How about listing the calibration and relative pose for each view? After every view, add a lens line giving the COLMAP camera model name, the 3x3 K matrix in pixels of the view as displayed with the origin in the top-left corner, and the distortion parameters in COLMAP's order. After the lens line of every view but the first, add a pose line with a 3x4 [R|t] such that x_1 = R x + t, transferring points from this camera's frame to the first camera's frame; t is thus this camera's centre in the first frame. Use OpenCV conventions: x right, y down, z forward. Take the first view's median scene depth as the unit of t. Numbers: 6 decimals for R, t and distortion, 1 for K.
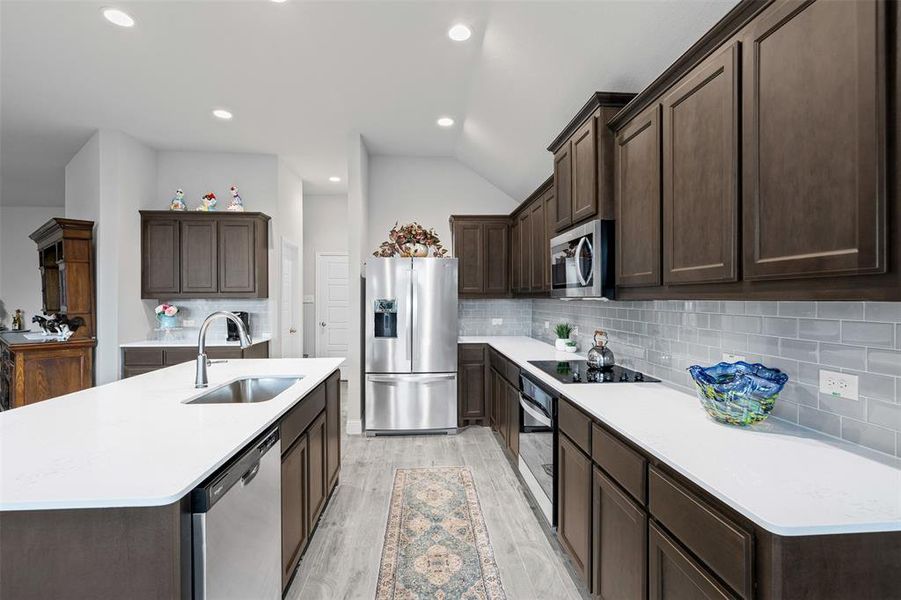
lens RADIAL K [[421.6, 0, 451.1], [0, 421.6, 299.3], [0, 0, 1]] dist [-0.003493, 0.000859]
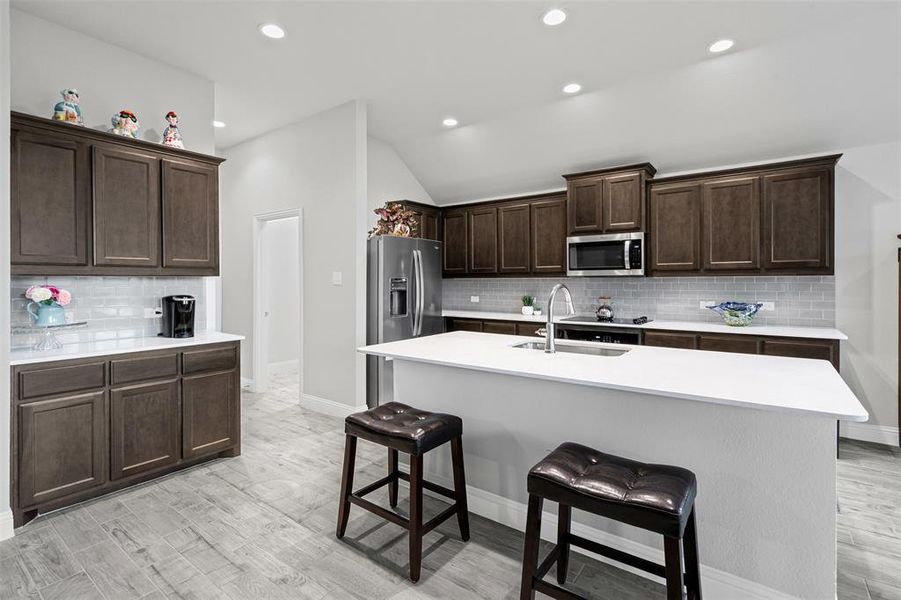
lens RADIAL K [[421.6, 0, 452.3], [0, 421.6, 282.1], [0, 0, 1]] dist [-0.003493, 0.000859]
pose [[0.651653, -0.002791, 0.758512, -0.893791], [0.003907, 0.999992, 0.000323, 0.011267], [-0.758508, 0.002753, 0.651658, 0.261235]]
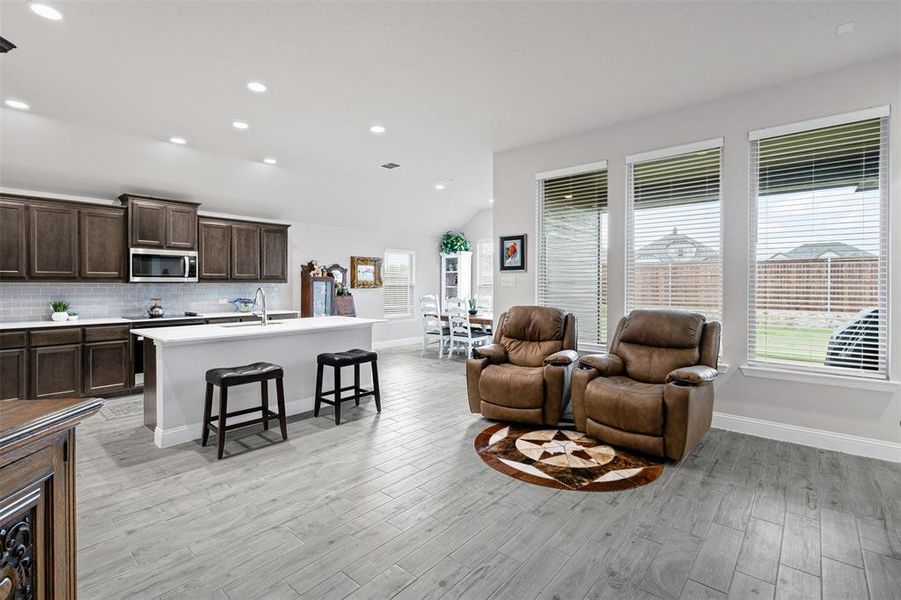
lens RADIAL K [[421.6, 0, 450.3], [0, 421.6, 282.2], [0, 0, 1]] dist [-0.003493, 0.000859]
pose [[-0.707488, 0.005420, 0.706705, -1.472376], [0.003375, 0.999985, -0.004290, 0.007296], [-0.706717, -0.000650, -0.707496, 1.001913]]
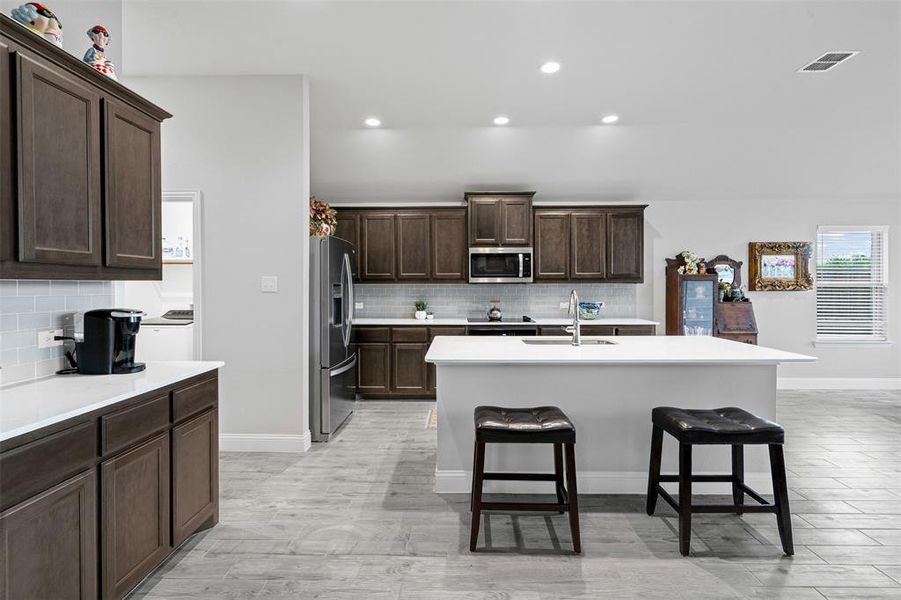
lens RADIAL K [[421.6, 0, 446.7], [0, 421.6, 288.6], [0, 0, 1]] dist [-0.003493, 0.000859]
pose [[0.098767, -0.006027, 0.995092, -1.110345], [0.003902, 0.999976, 0.005669, 0.007180], [-0.995103, 0.003323, 0.098788, 0.715812]]
